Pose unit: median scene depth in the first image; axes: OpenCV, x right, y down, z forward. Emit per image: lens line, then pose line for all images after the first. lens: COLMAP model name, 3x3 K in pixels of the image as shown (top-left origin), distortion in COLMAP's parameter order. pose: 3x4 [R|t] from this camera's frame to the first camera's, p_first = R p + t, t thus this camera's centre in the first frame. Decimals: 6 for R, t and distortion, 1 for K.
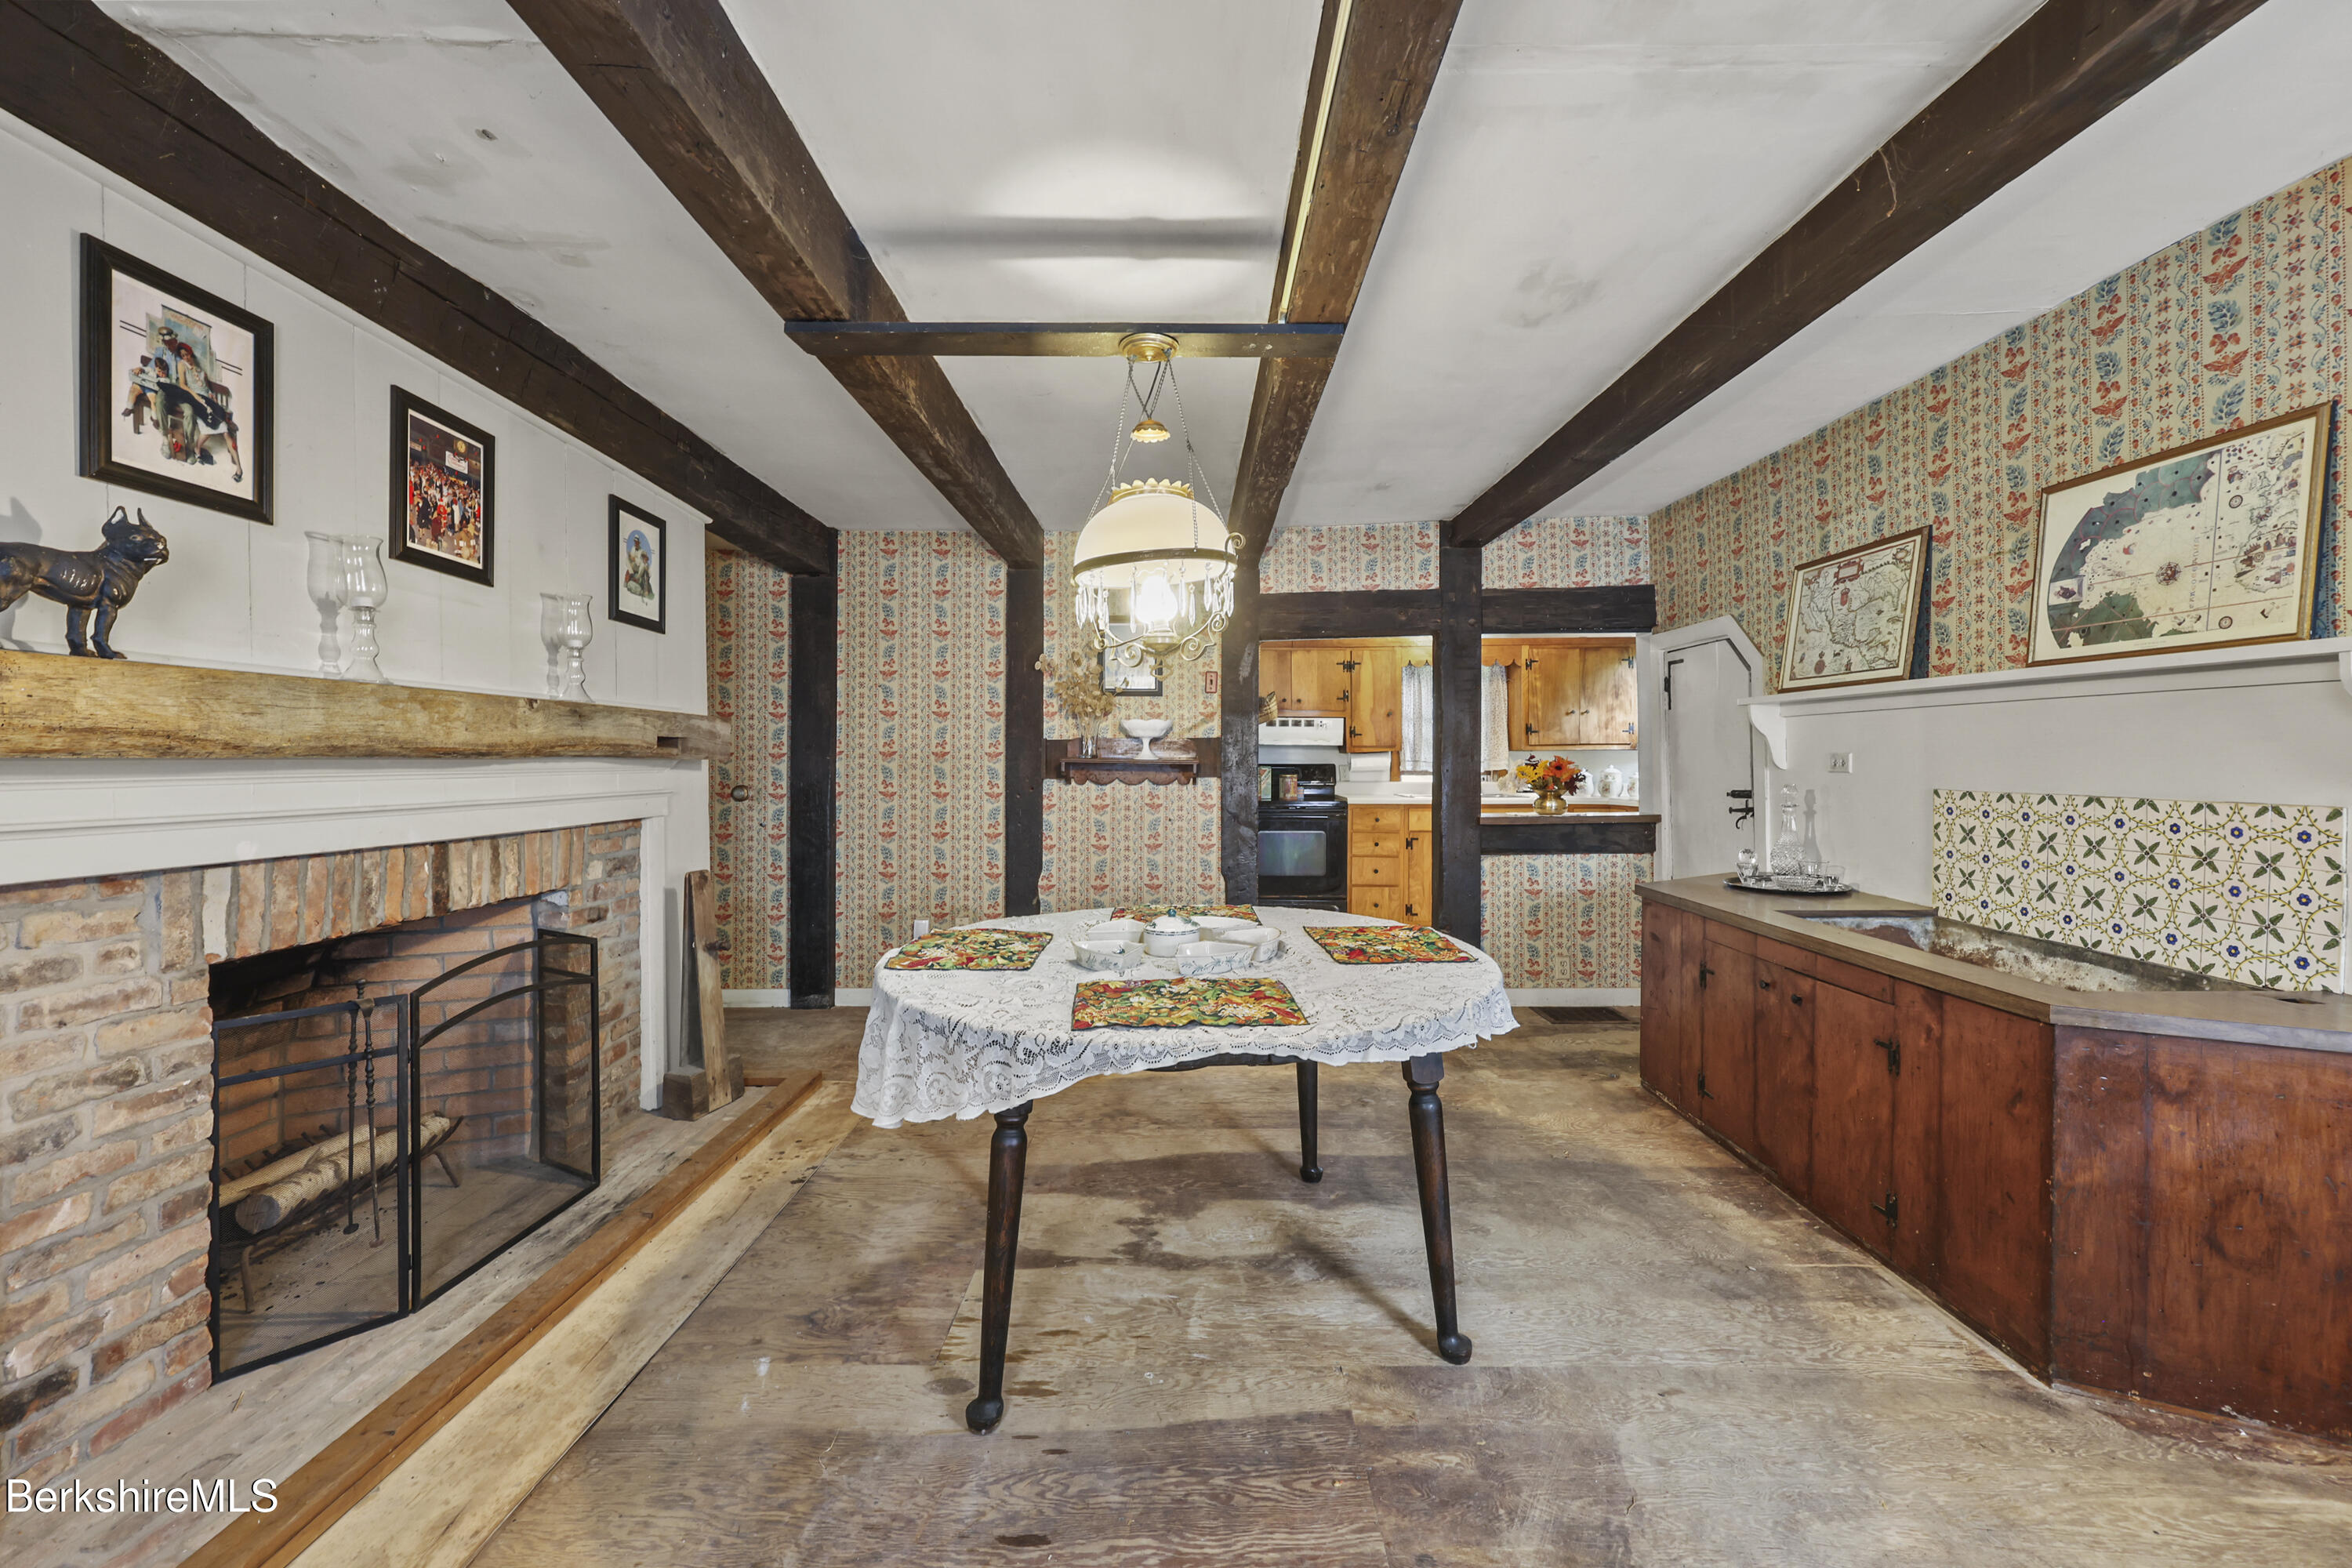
lens RADIAL K [[955.0, 0, 1177.5], [0, 955.0, 774.1], [0, 0, 1]] dist [-0.000683, 0.000130]
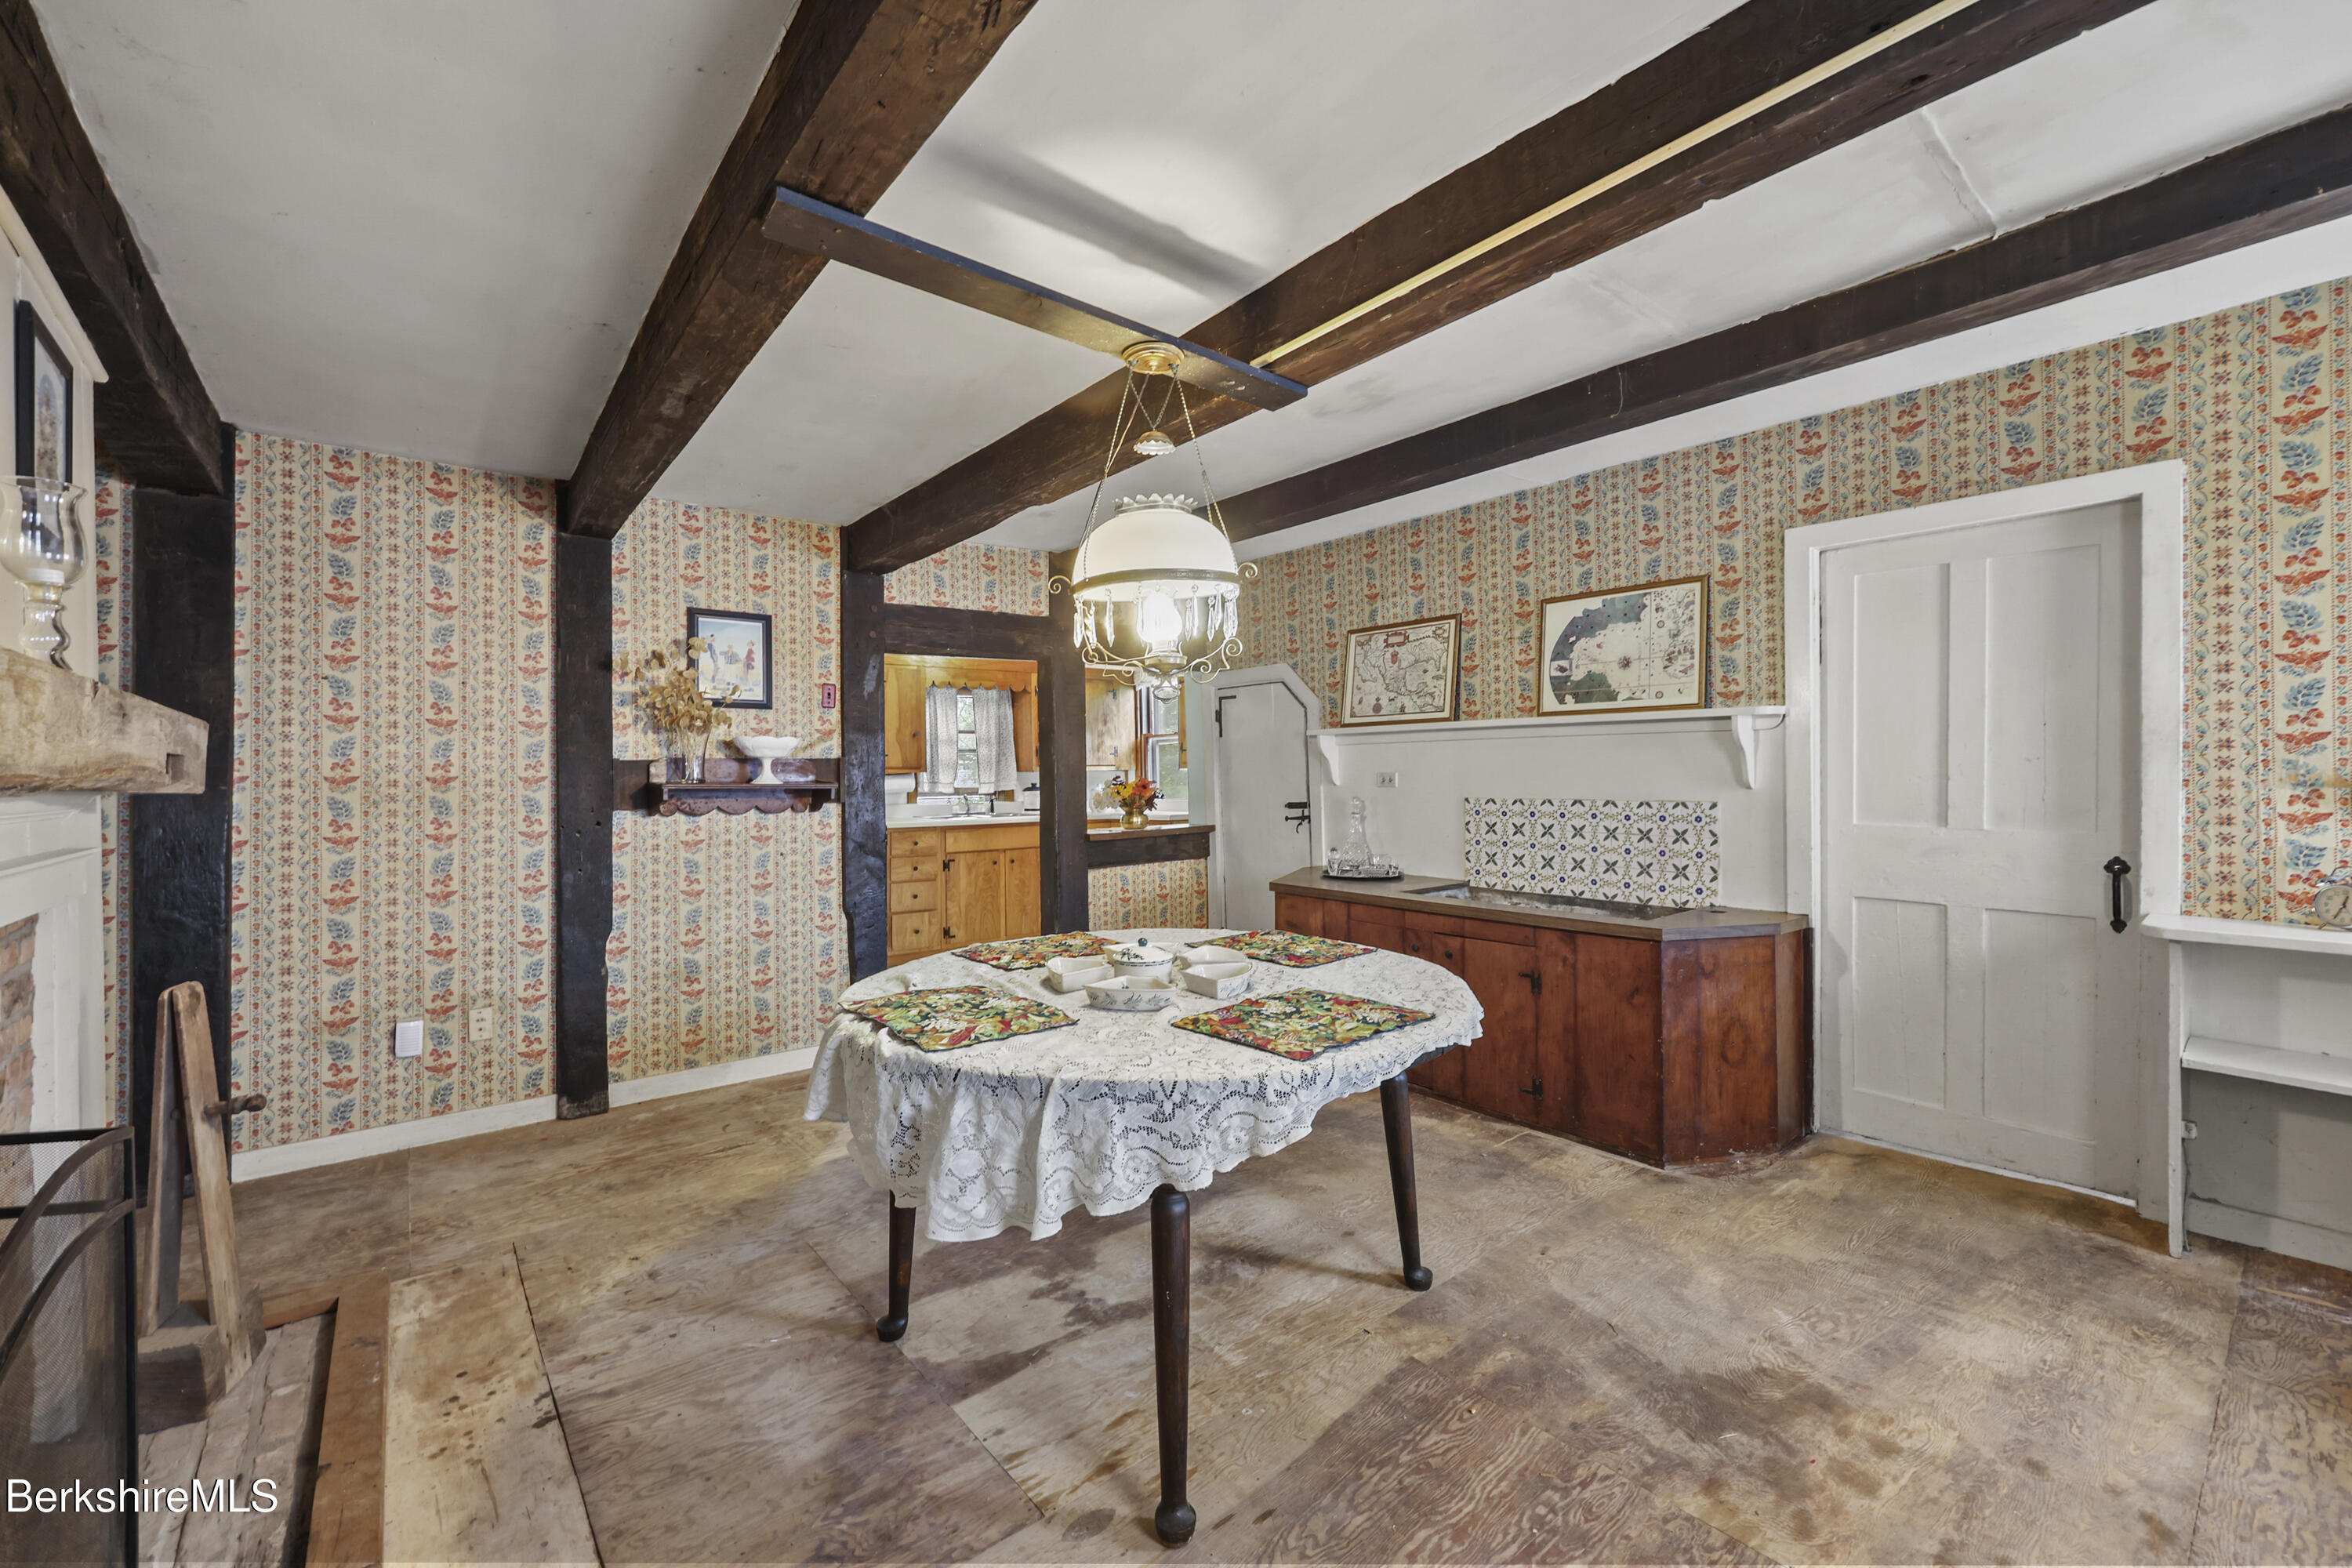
lens RADIAL K [[955.0, 0, 1180.8], [0, 955.0, 775.7], [0, 0, 1]] dist [-0.000683, 0.000130]
pose [[0.763131, -0.006829, 0.646207, -0.487012], [0.019499, 0.999732, -0.012462, -0.008007], [-0.645949, 0.022110, 0.763060, 0.193439]]
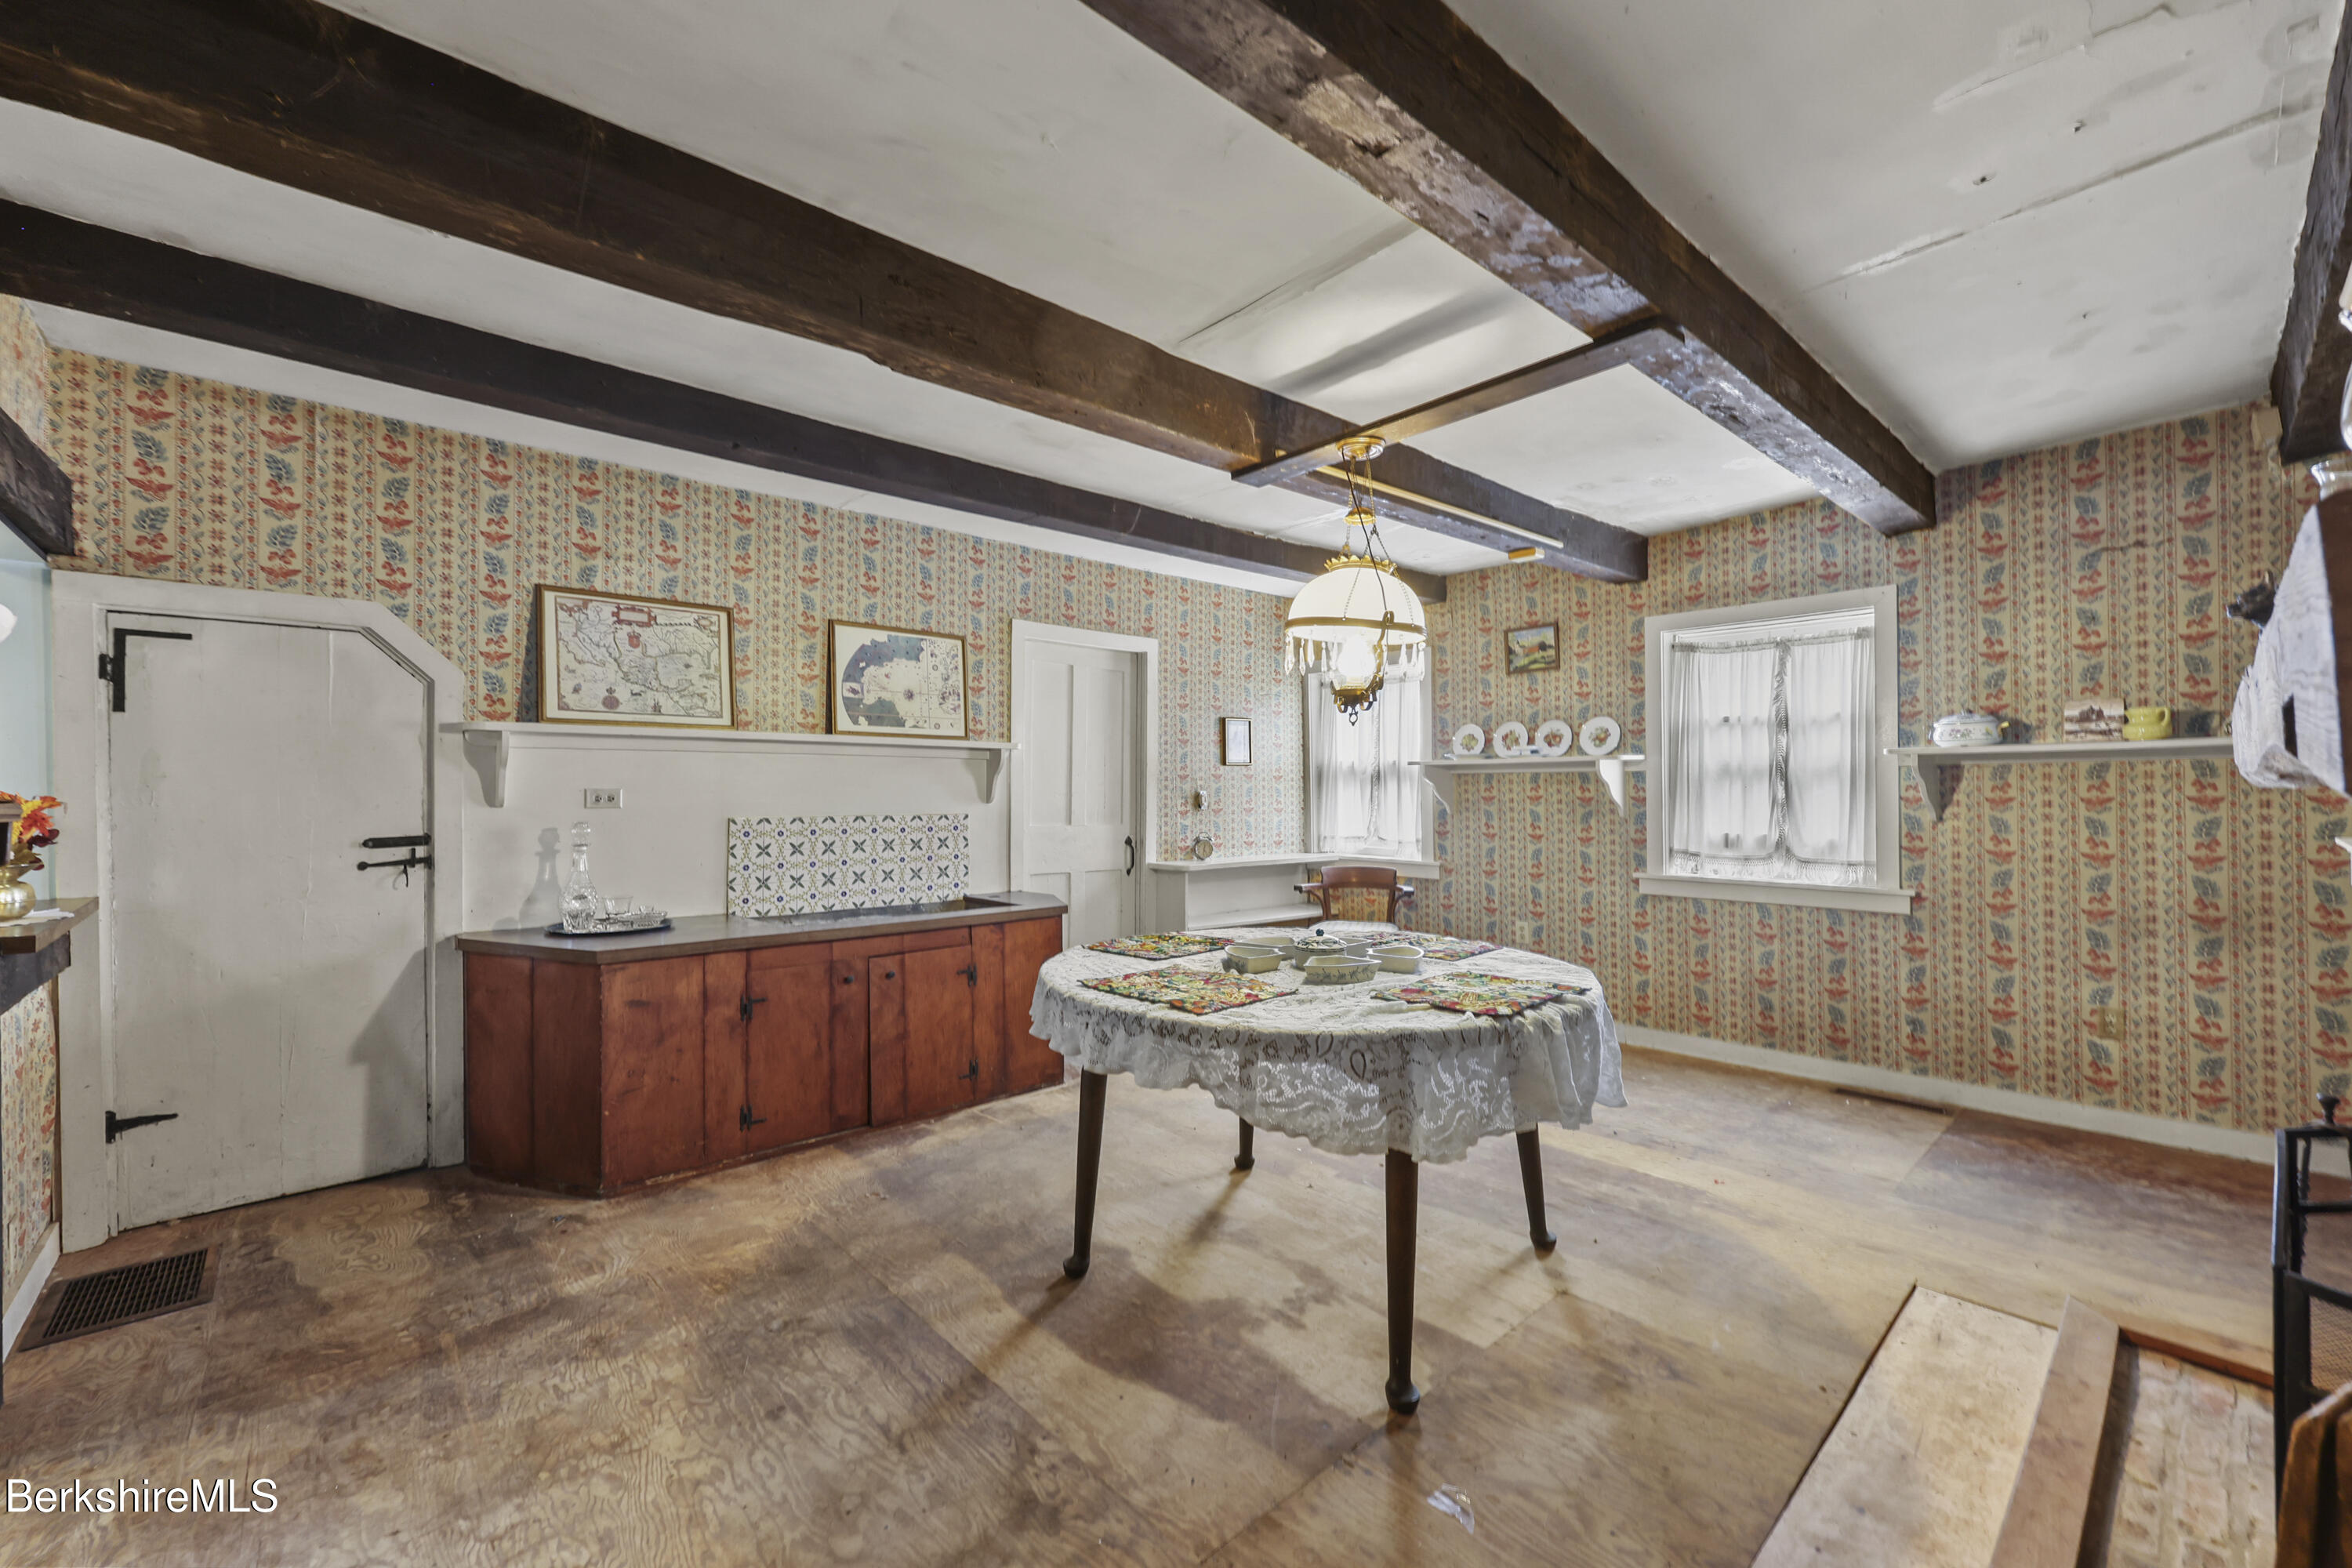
lens RADIAL K [[955.0, 0, 1190.4], [0, 955.0, 786.0], [0, 0, 1]] dist [-0.000683, 0.000130]
pose [[-0.689266, 0.006333, 0.724481, -0.567168], [0.015545, 0.999861, 0.006049, -0.026222], [-0.724342, 0.015432, -0.689268, 1.516048]]
